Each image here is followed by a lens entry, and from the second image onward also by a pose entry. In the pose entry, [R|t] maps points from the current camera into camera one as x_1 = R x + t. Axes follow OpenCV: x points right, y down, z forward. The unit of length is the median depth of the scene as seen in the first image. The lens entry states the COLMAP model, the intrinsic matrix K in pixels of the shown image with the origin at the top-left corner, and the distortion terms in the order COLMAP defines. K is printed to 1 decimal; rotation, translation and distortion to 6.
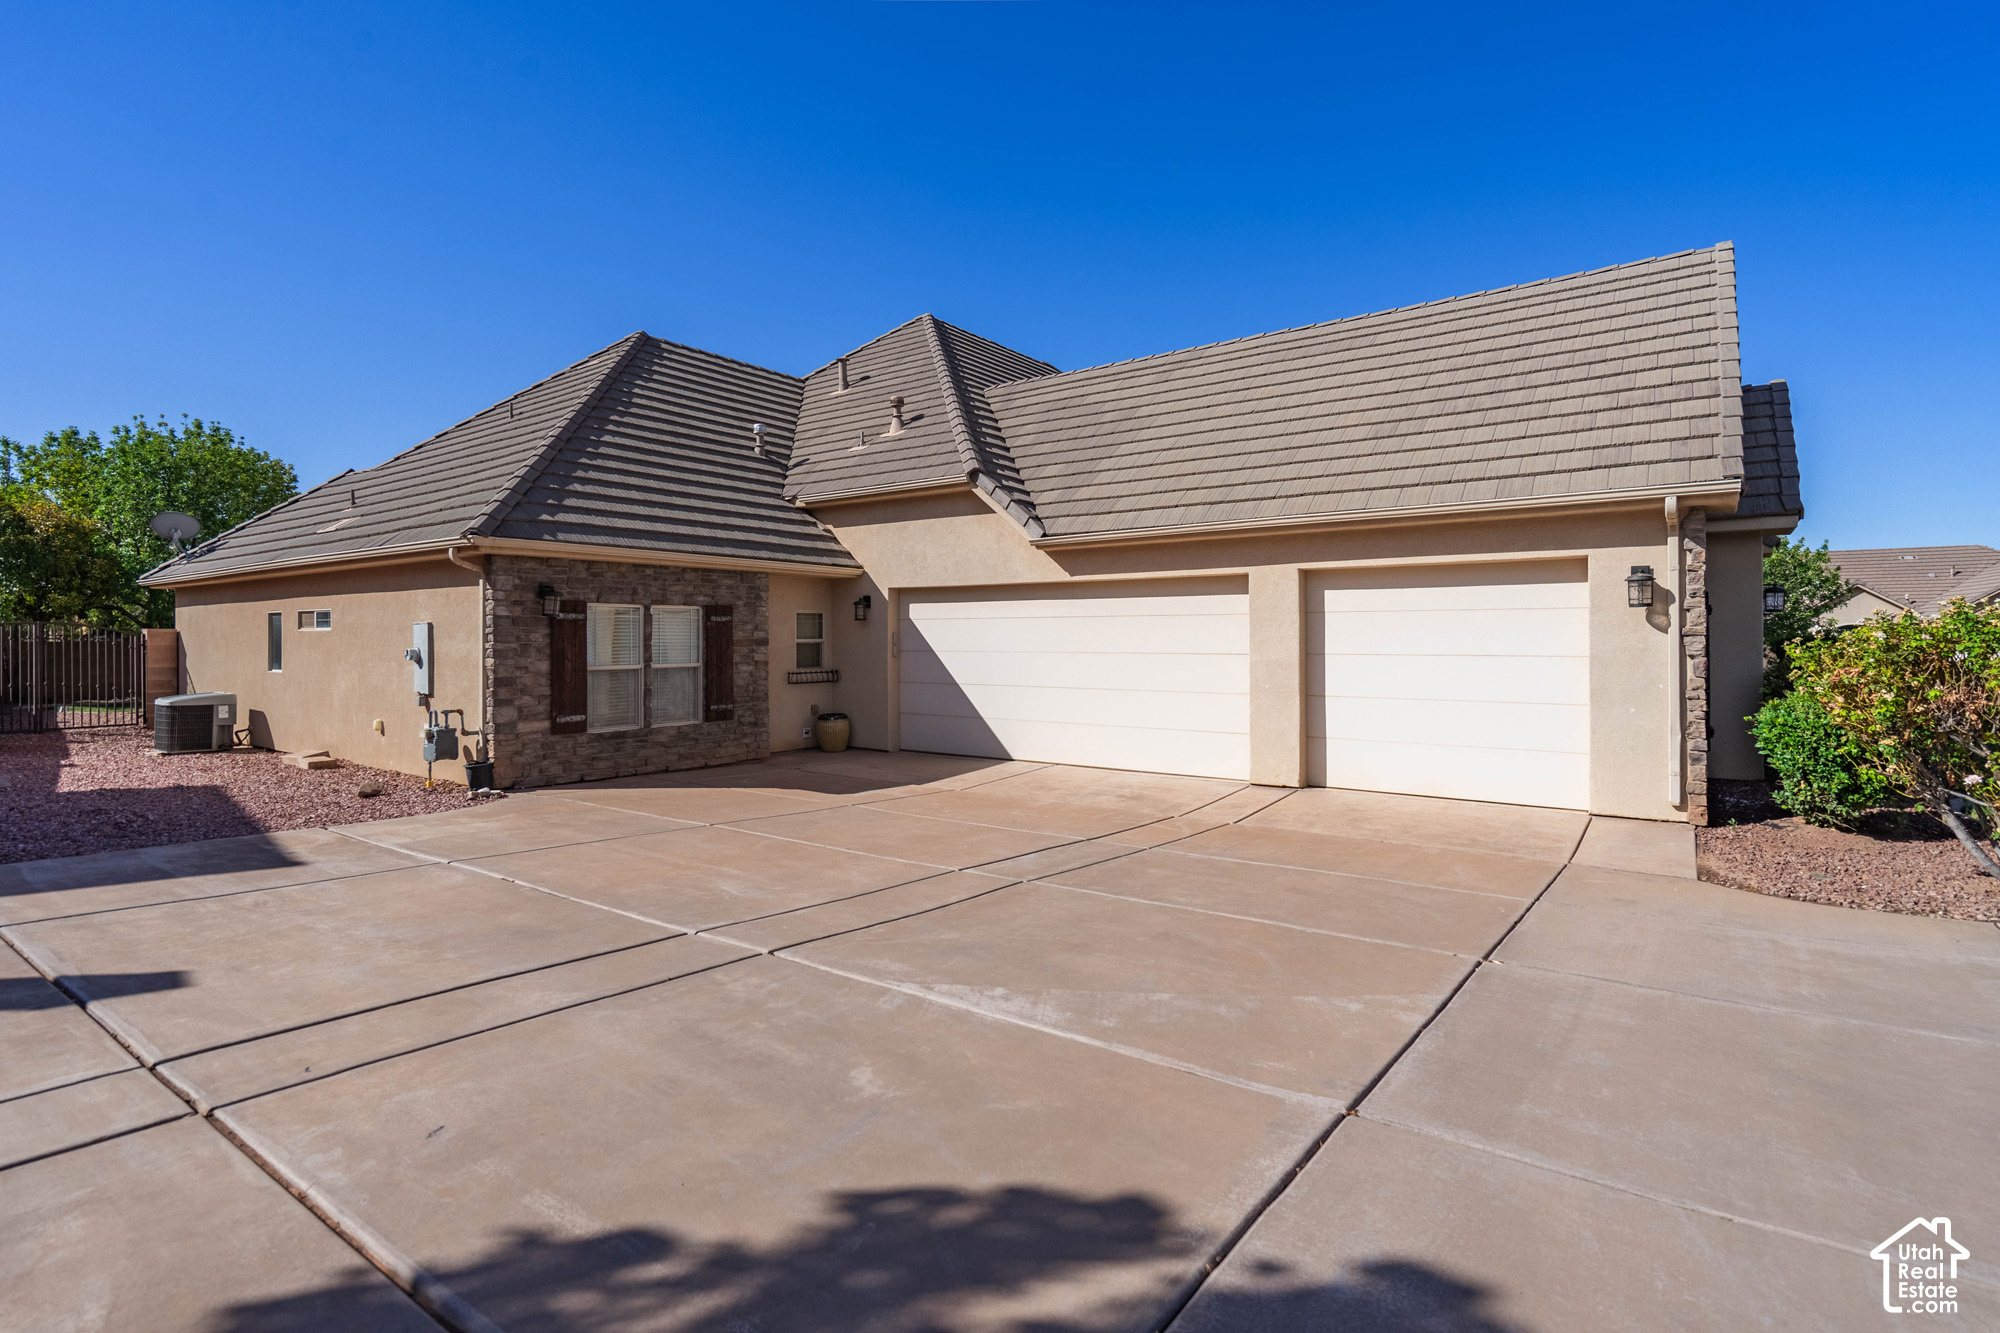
lens RADIAL K [[1012.7, 0, 1001.9], [0, 1012.7, 657.6], [0, 0, 1]] dist [0.000141, 0.000001]
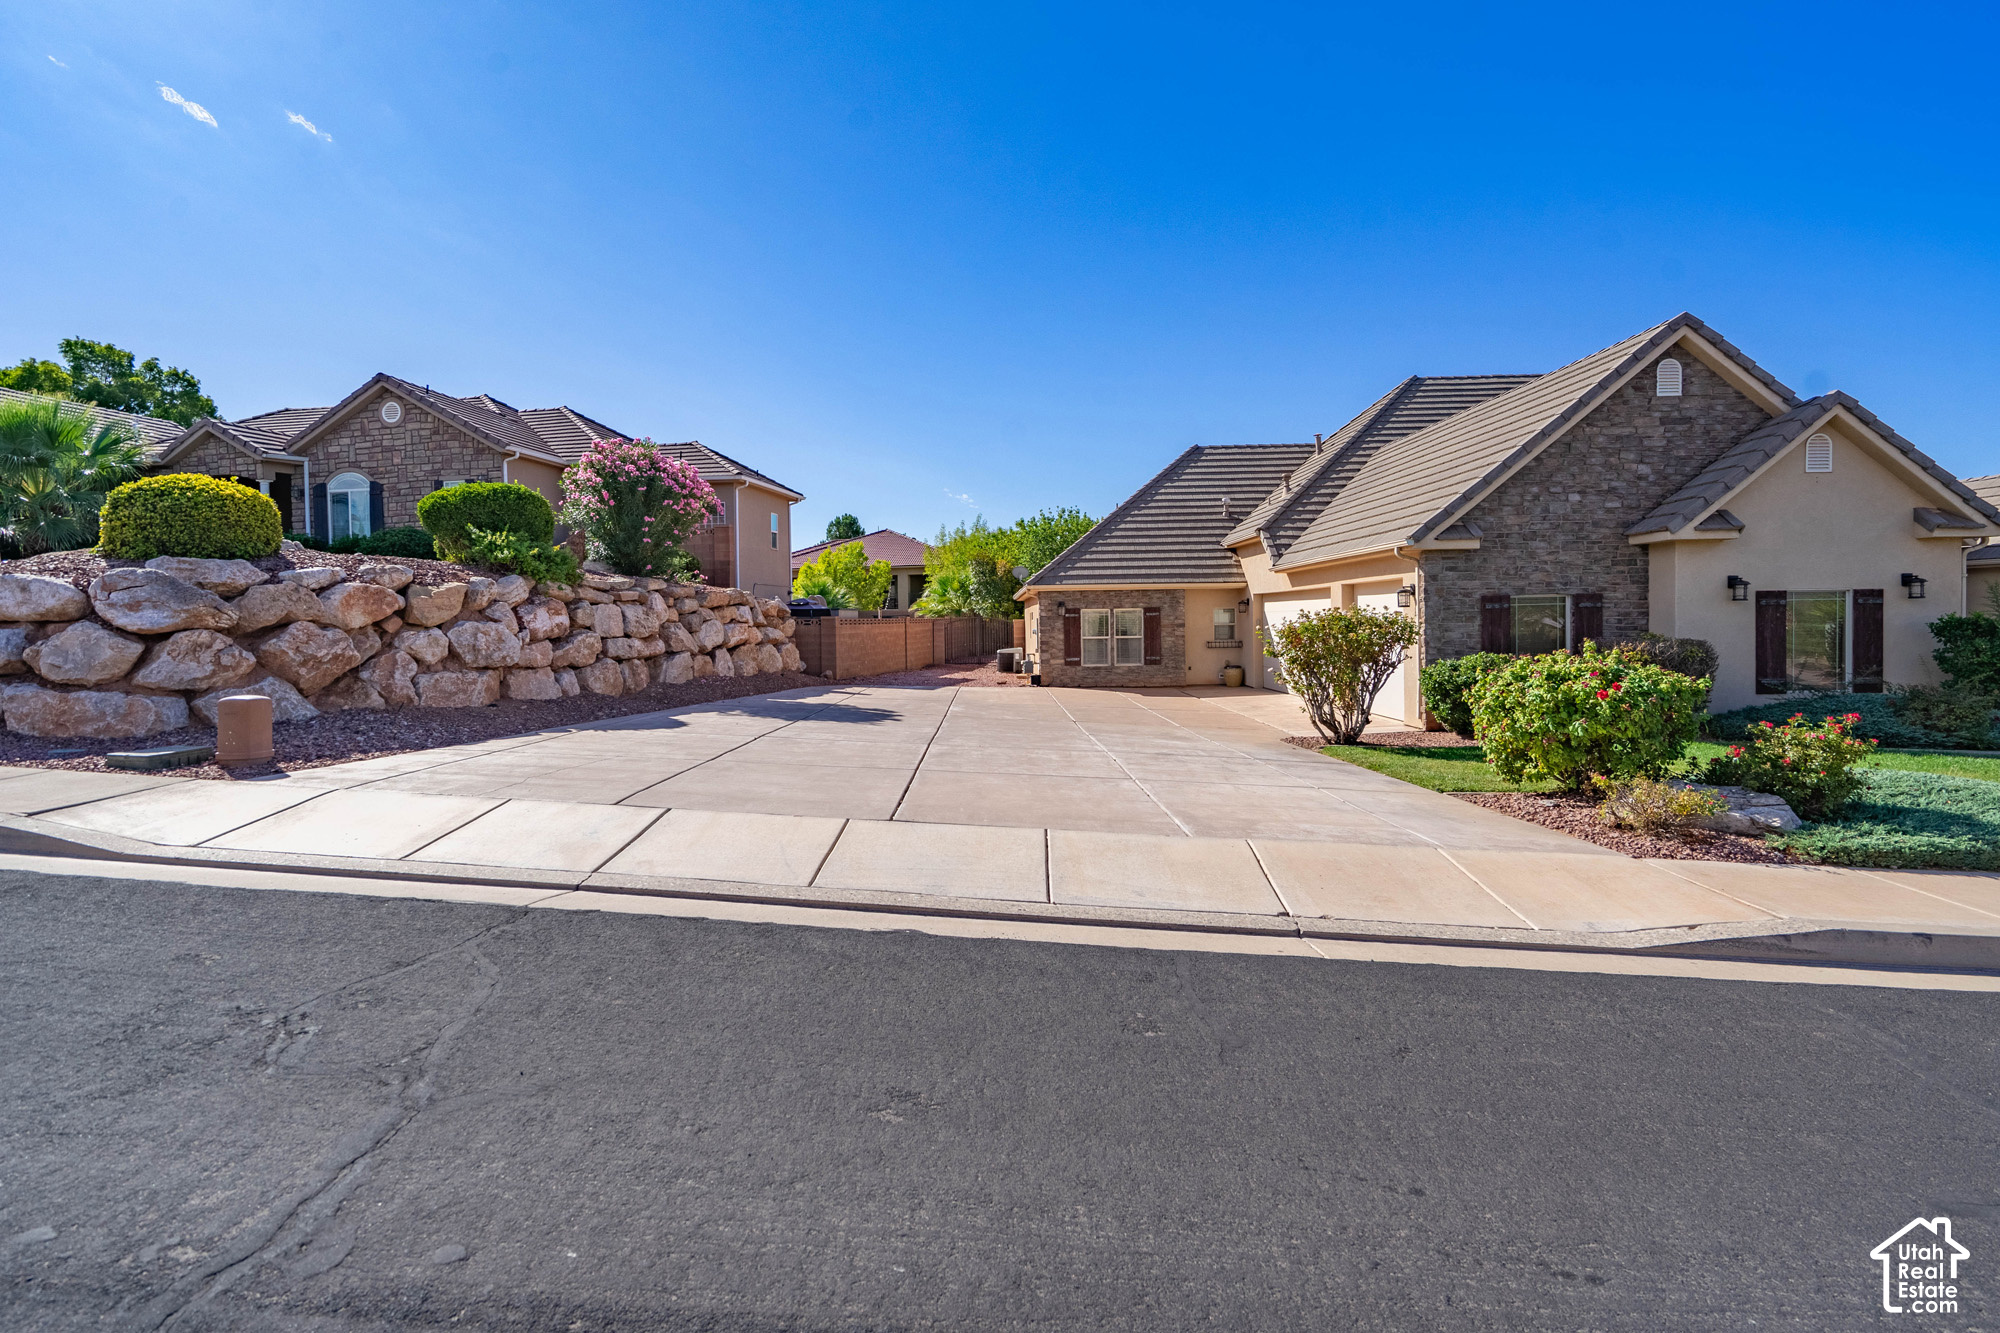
lens RADIAL K [[1012.7, 0, 996.0], [0, 1012.7, 656.9], [0, 0, 1]] dist [0.000141, 0.000001]
pose [[0.475167, 0.035174, -0.879192, 1.332607], [-0.002456, 0.999250, 0.038650, -0.030150], [0.879892, -0.016206, 0.474897, -0.227229]]
